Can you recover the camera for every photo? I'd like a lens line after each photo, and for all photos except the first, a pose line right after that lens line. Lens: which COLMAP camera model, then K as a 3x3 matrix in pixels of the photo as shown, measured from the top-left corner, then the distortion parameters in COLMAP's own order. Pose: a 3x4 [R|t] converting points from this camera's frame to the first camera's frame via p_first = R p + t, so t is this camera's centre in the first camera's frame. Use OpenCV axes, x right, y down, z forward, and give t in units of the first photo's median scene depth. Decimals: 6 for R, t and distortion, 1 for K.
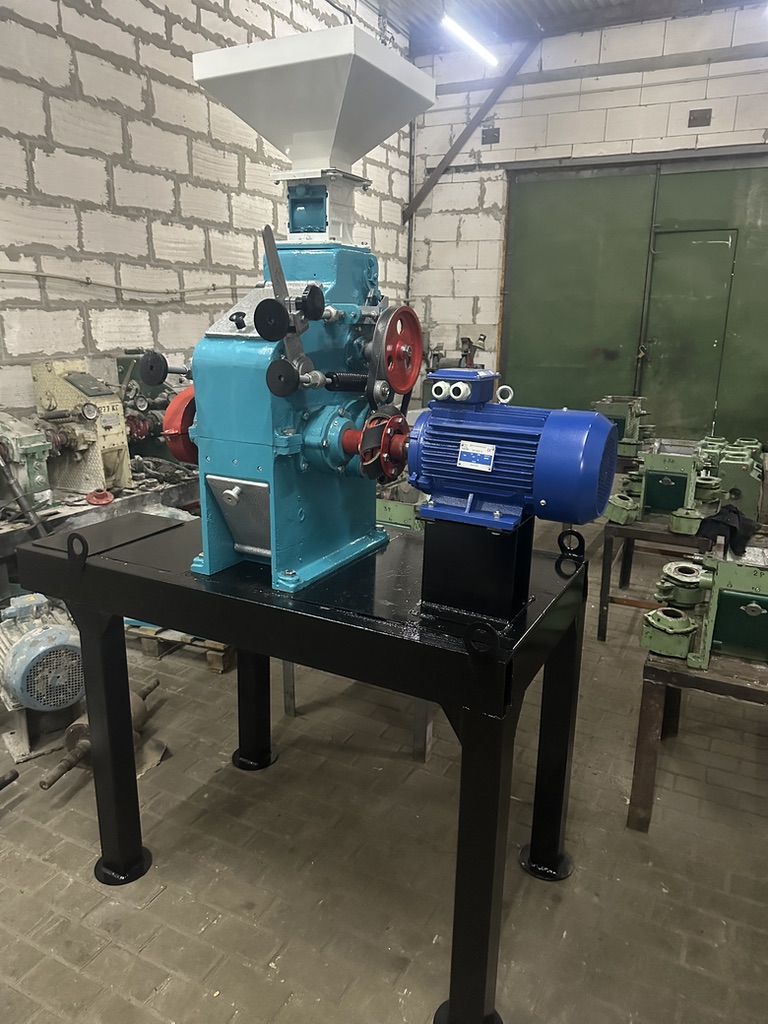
lens RADIAL K [[730.6, 0, 385.0], [0, 730.6, 511.2], [0, 0, 1]] dist [-0.045416, 0.009287]
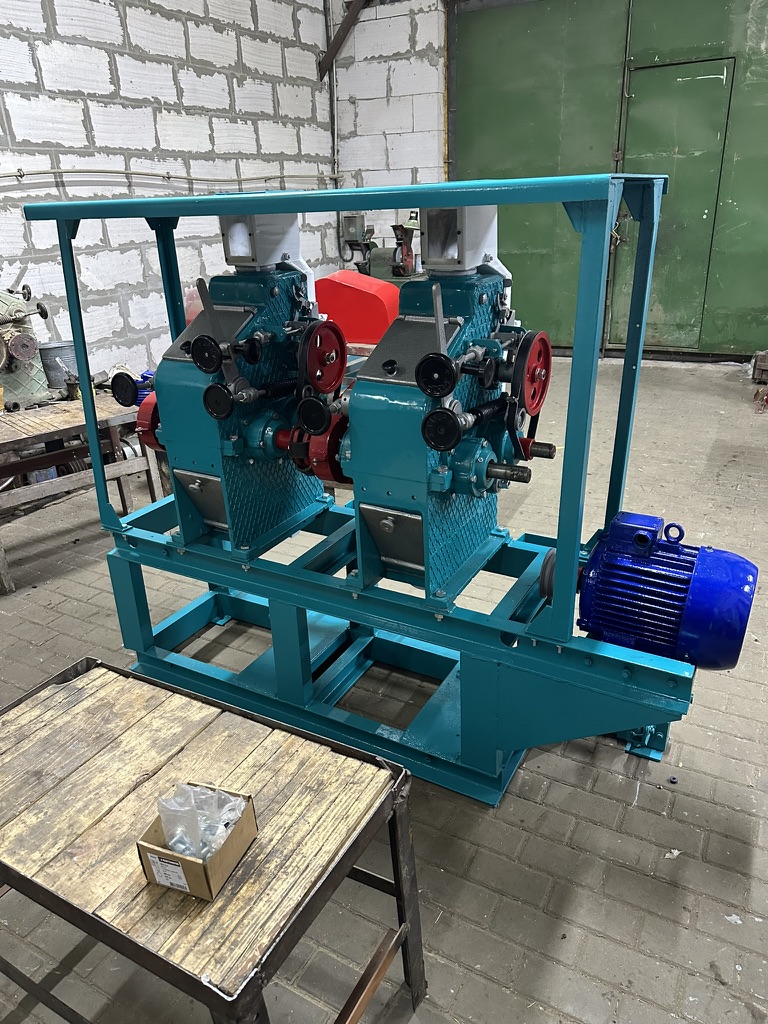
lens RADIAL K [[730.6, 0, 384.7], [0, 730.6, 512.9], [0, 0, 1]] dist [-0.045416, 0.009287]
pose [[0.998668, -0.033651, -0.039102, 0.114771], [0.039025, 0.988517, 0.145983, -0.034244], [0.033740, -0.147315, 0.988514, 0.146603]]
